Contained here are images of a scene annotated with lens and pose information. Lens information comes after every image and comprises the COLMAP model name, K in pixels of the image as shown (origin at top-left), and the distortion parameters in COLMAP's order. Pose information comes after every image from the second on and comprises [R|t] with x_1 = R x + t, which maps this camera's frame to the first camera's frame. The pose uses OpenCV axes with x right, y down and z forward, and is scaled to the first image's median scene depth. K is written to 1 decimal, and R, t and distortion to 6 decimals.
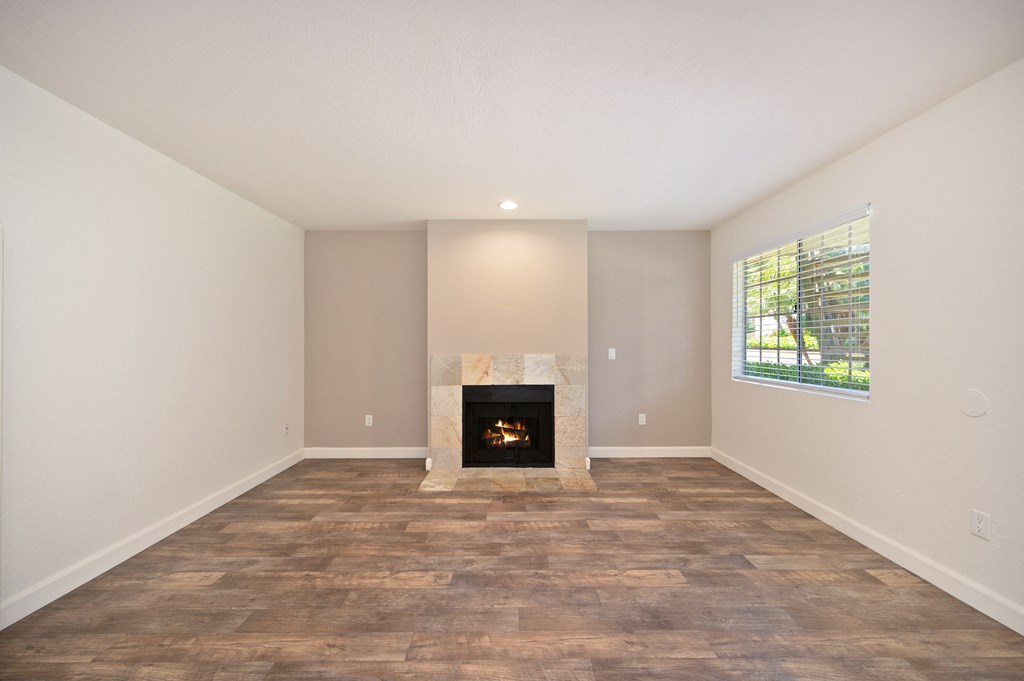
lens RADIAL K [[405.5, 0, 515.9], [0, 405.5, 385.1], [0, 0, 1]] dist [-0.000181, -0.000218]
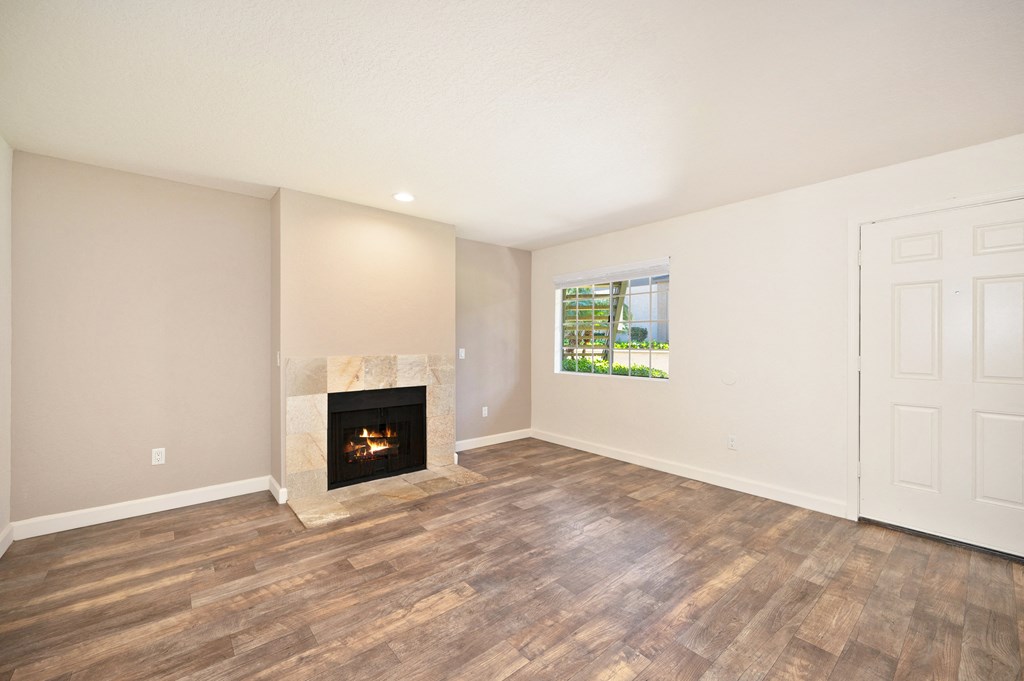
lens RADIAL K [[405.5, 0, 515.9], [0, 405.5, 385.1], [0, 0, 1]] dist [-0.000181, -0.000218]
pose [[0.764660, -0.063611, 0.641287, -0.423020], [0.063255, 0.997720, 0.023542, -0.012867], [-0.641322, 0.022563, 0.766940, 0.112313]]
